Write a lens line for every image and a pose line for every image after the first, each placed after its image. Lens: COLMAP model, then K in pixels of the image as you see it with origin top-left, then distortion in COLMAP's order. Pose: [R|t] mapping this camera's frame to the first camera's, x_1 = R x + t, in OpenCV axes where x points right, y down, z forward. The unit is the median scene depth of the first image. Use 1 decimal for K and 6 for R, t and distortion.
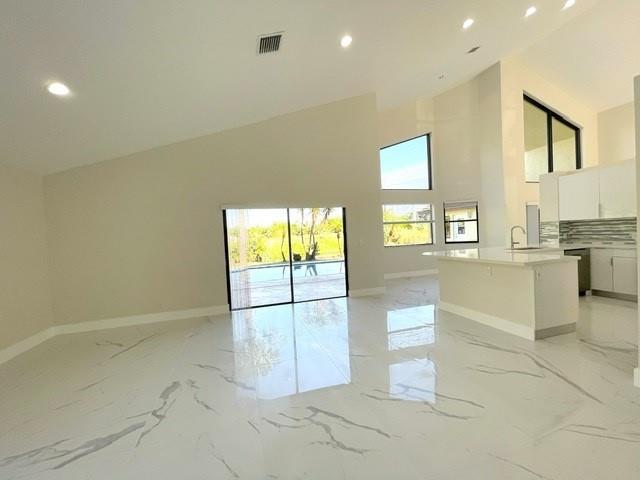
lens RADIAL K [[258.2, 0, 320.0], [0, 258.2, 240.0], [0, 0, 1]] dist [-0.000301, 0.000192]
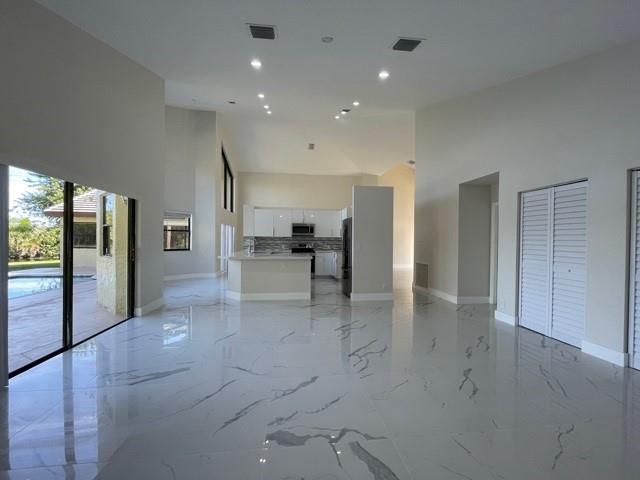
lens RADIAL K [[258.2, 0, 320.0], [0, 258.2, 240.0], [0, 0, 1]] dist [-0.000301, 0.000192]
pose [[0.166752, 0.053771, 0.984532, -0.900362], [-0.000306, 0.998515, -0.054482, 0.055399], [-0.985999, 0.008783, 0.166521, 0.553416]]
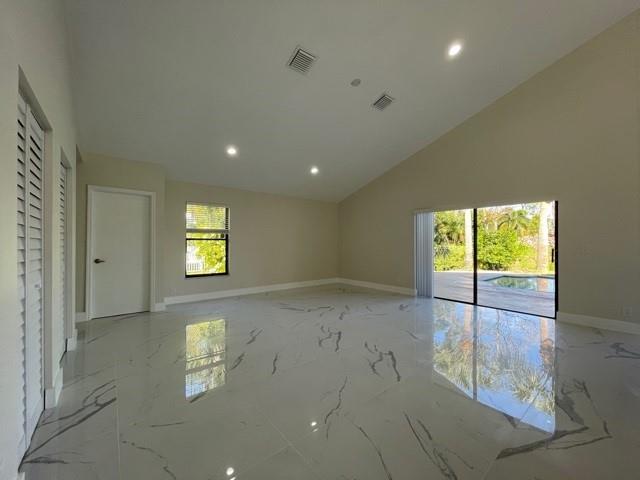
lens RADIAL K [[258.2, 0, 320.0], [0, 258.2, 240.0], [0, 0, 1]] dist [-0.000301, 0.000192]
pose [[0.383229, 0.042038, -0.922696, 0.900579], [-0.040309, 0.998773, 0.028762, -0.010886], [0.922773, 0.026170, 0.384454, 0.113364]]
